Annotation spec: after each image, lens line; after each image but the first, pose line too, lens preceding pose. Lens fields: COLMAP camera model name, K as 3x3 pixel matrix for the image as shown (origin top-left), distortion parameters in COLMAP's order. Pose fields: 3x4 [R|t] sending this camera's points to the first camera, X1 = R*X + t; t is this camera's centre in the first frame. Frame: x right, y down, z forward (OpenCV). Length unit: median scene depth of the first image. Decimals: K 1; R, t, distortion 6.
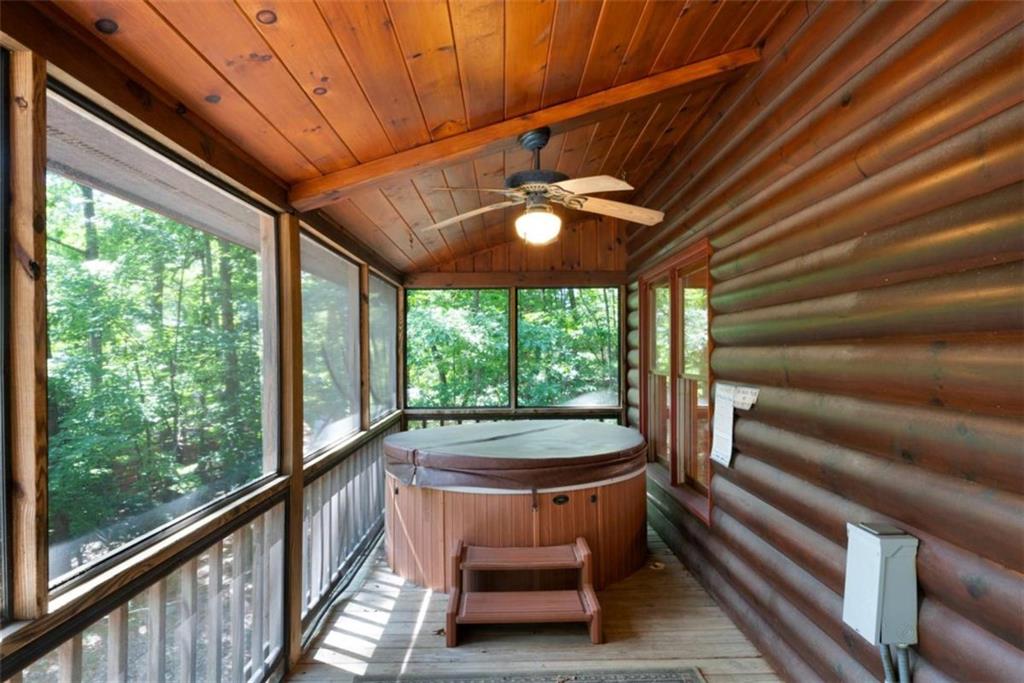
lens RADIAL K [[591.3, 0, 512.8], [0, 591.3, 341.9], [0, 0, 1]] dist [0.002119, 0.000409]
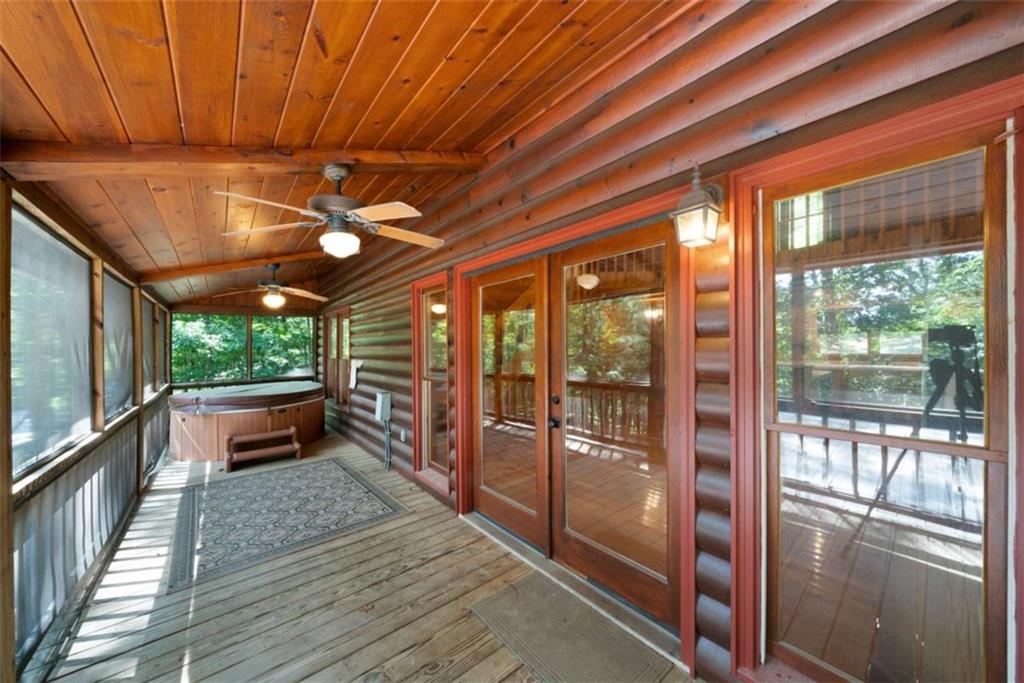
lens RADIAL K [[352.9, 0, 515.9], [0, 352.9, 336.9], [0, 0, 1]] dist [-0.003101, -0.000156]
pose [[0.772937, 0.006063, 0.634454, -0.088962], [0.002199, 0.999923, -0.012235, -0.011039], [-0.634479, 0.010852, 0.772864, -0.659887]]
